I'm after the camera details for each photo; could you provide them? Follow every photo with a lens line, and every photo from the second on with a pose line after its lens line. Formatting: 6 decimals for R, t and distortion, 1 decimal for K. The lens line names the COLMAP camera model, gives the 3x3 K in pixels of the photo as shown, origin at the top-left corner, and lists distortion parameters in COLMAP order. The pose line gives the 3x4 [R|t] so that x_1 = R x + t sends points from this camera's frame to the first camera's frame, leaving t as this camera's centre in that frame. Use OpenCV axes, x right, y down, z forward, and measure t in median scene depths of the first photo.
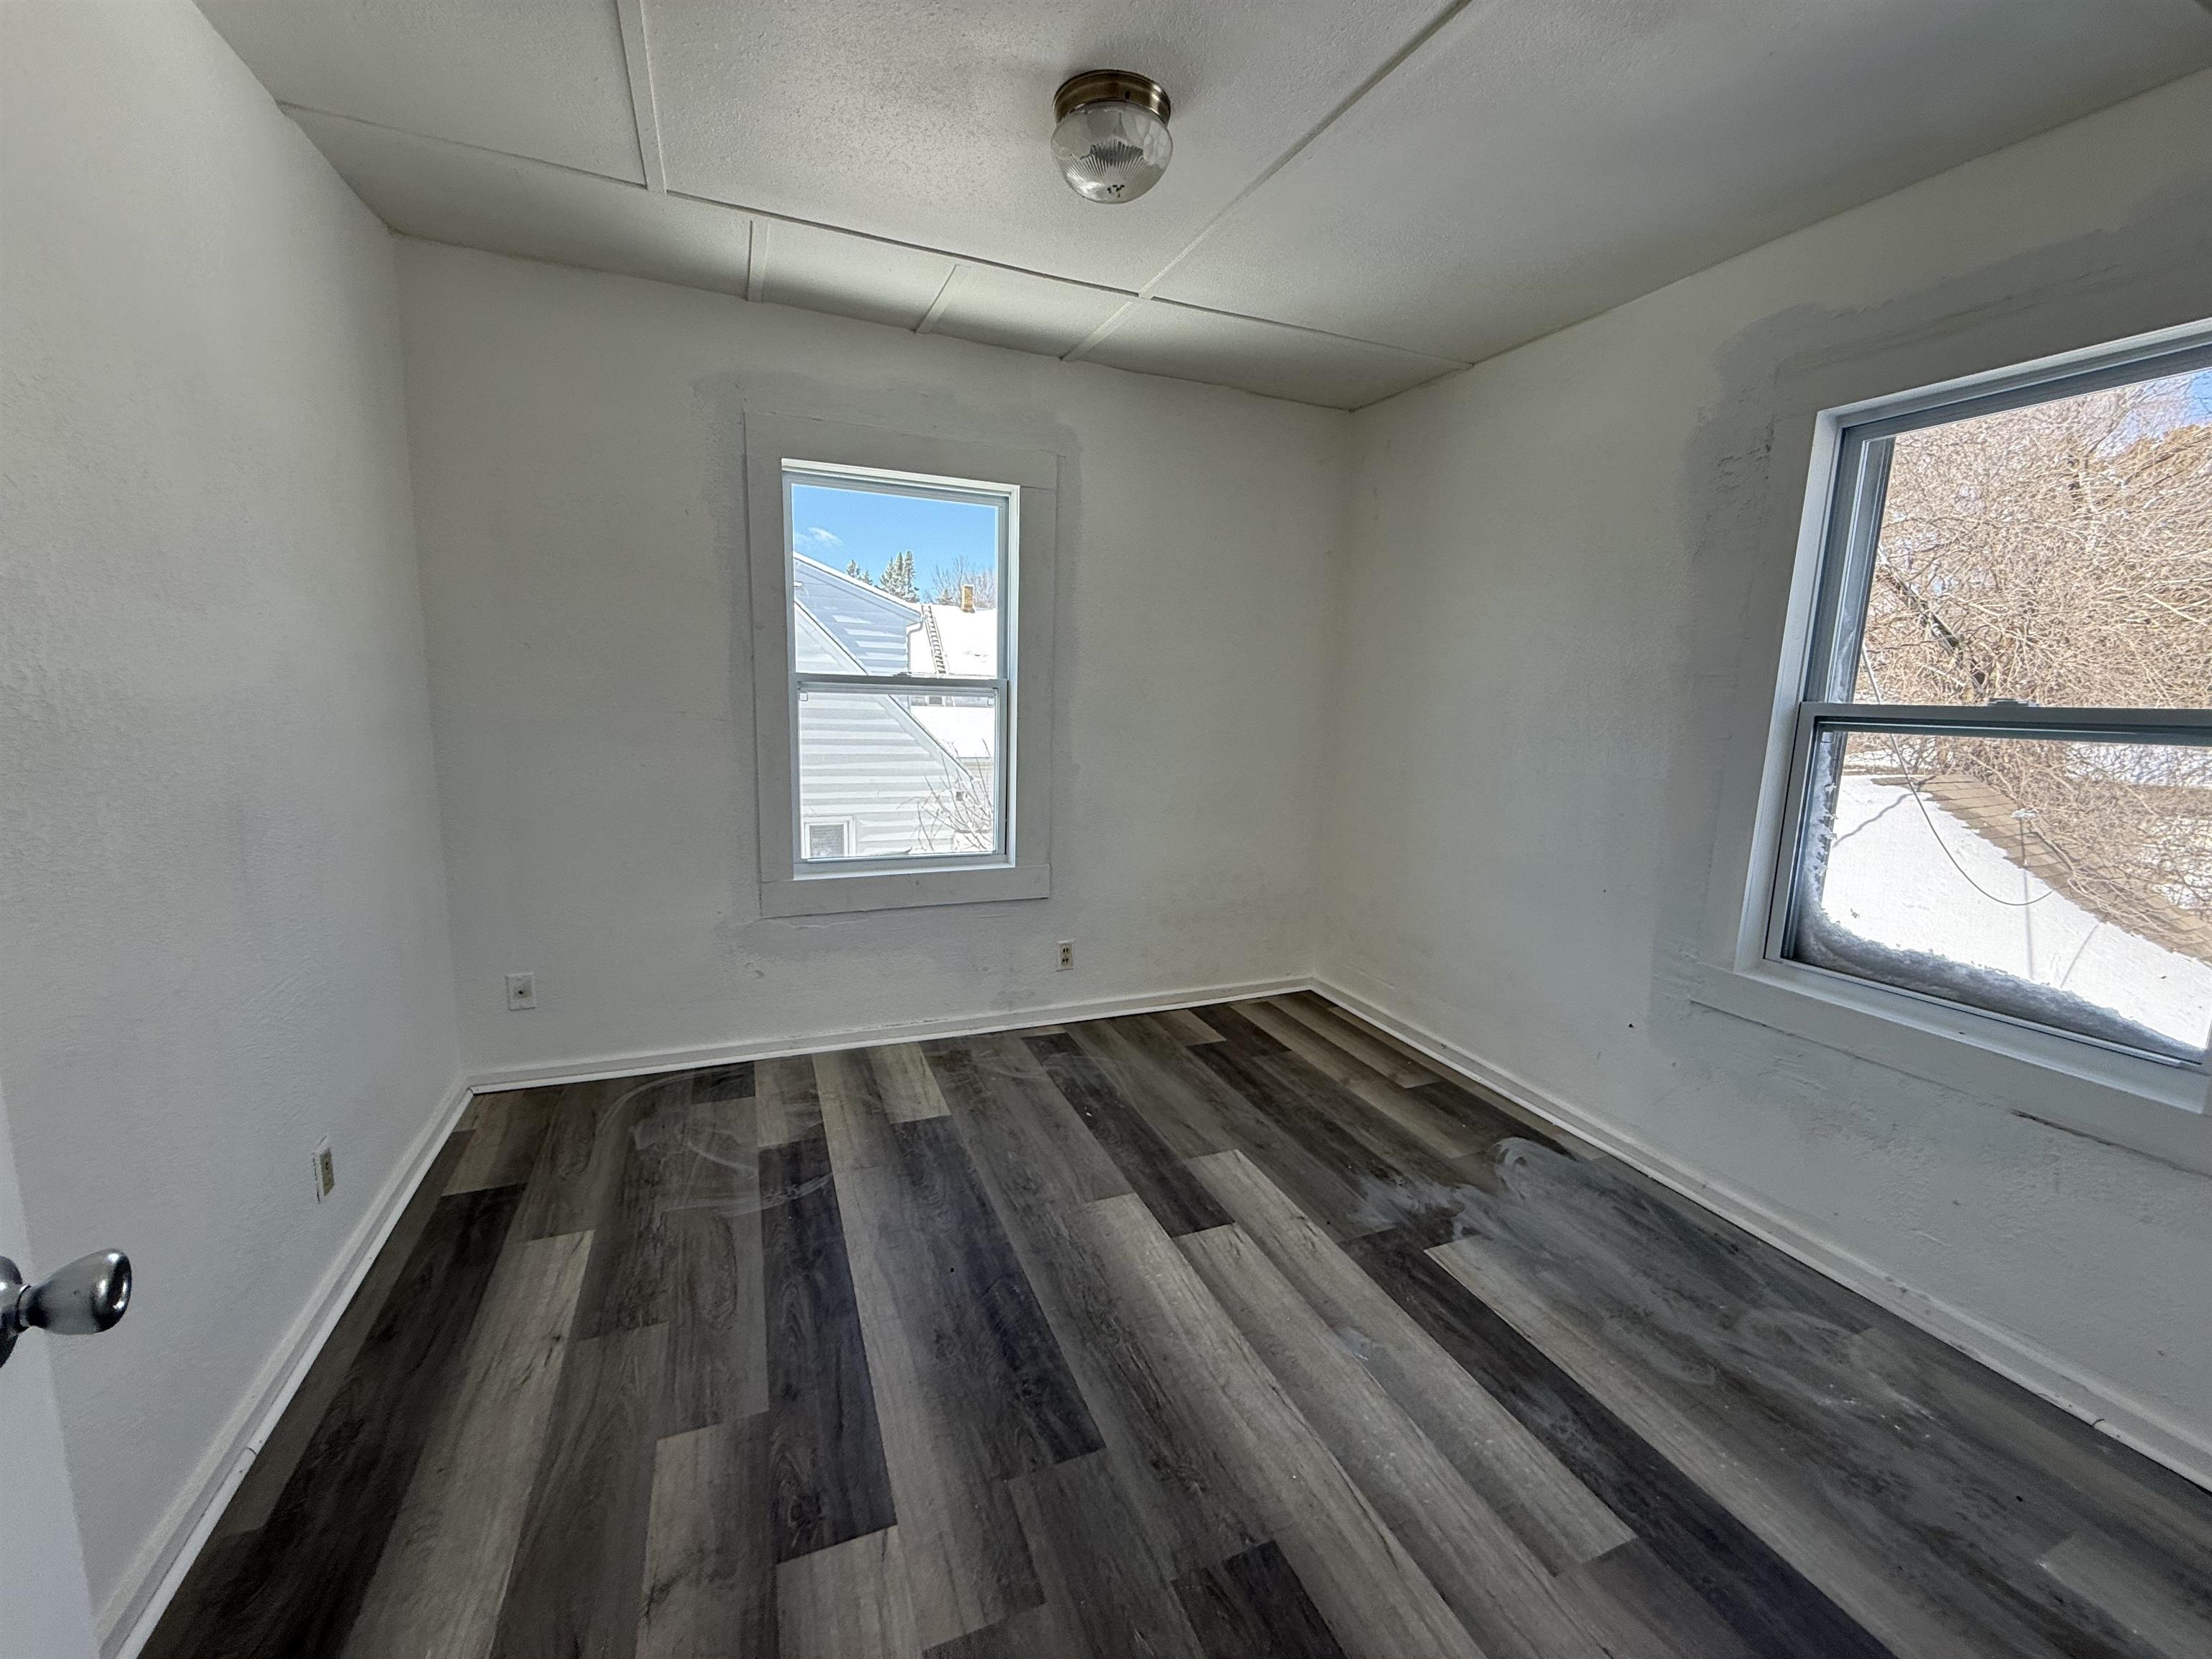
lens RADIAL K [[882.2, 0, 1094.2], [0, 882.2, 826.0], [0, 0, 1]] dist [0.001916, -0.000509]
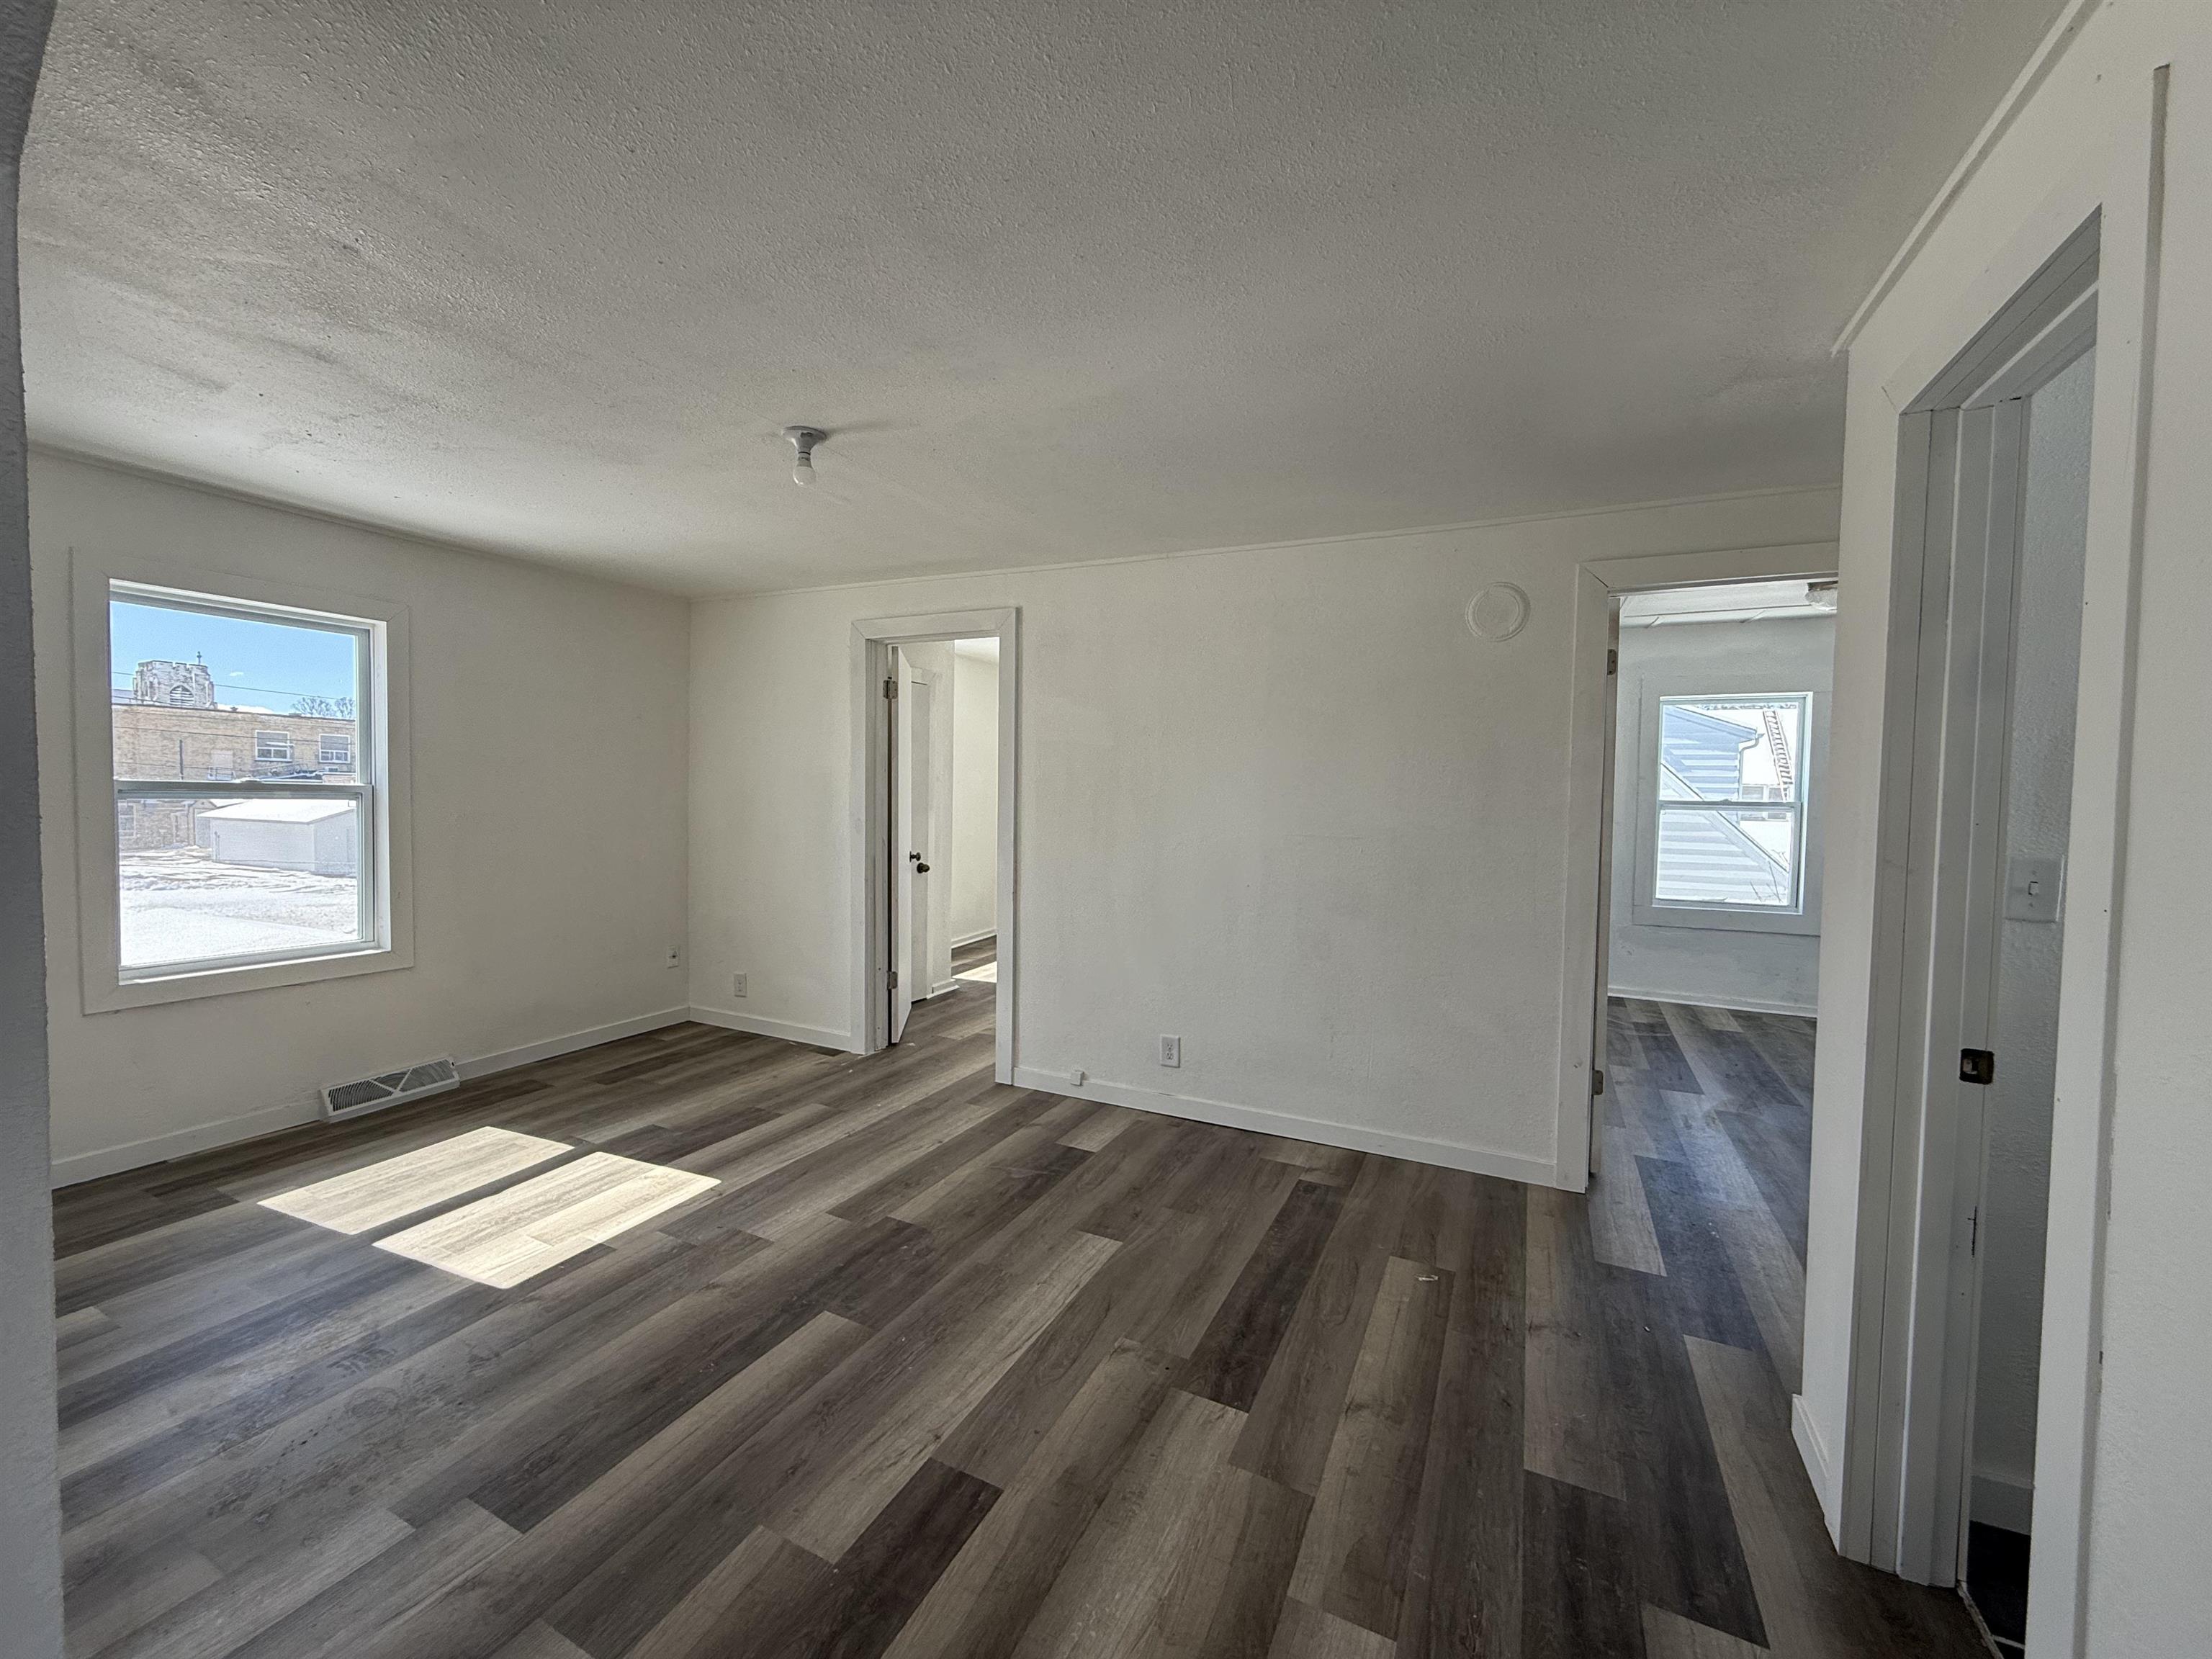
lens RADIAL K [[882.2, 0, 1094.2], [0, 882.2, 826.0], [0, 0, 1]] dist [0.001916, -0.000509]
pose [[0.668520, 0.011256, -0.743609, 0.255558], [-0.106785, 0.990977, -0.081002, 0.160582], [0.735988, 0.133558, 0.663690, -1.110322]]
